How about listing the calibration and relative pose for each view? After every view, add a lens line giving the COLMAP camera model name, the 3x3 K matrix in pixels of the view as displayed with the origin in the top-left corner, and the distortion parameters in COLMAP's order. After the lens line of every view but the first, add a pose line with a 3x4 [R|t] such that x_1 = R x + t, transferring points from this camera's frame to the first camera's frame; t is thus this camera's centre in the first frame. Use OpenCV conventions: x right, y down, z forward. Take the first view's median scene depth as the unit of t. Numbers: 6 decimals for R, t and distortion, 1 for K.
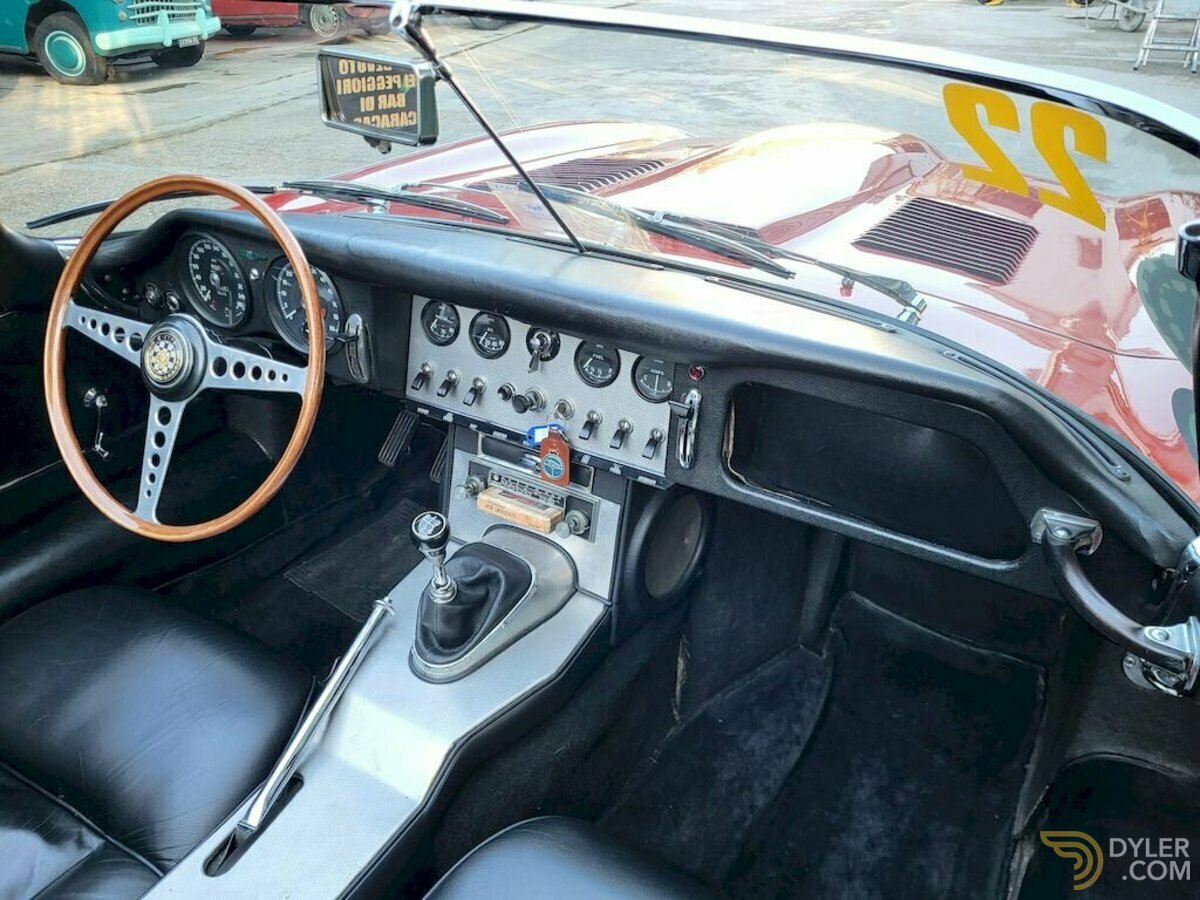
lens RADIAL K [[910.3, 0, 605.6], [0, 910.3, 444.9], [0, 0, 1]] dist [0.045713, -0.034893]
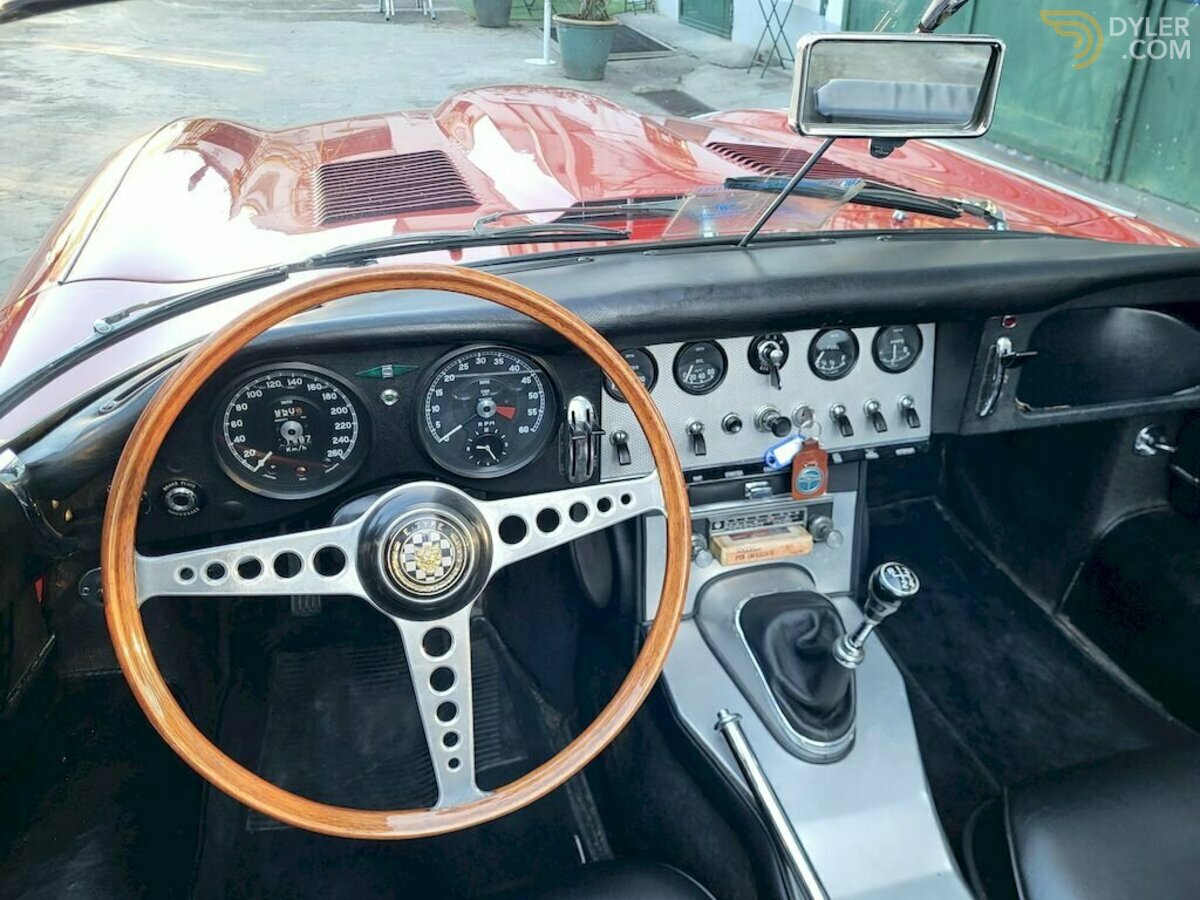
lens RADIAL K [[910.3, 0, 605.6], [0, 910.3, 444.9], [0, 0, 1]] dist [0.045713, -0.034893]
pose [[0.694335, -0.361119, 0.622488, -0.735733], [0.338113, 0.927268, 0.160791, -0.218614], [-0.635278, 0.098828, 0.765934, 0.420821]]
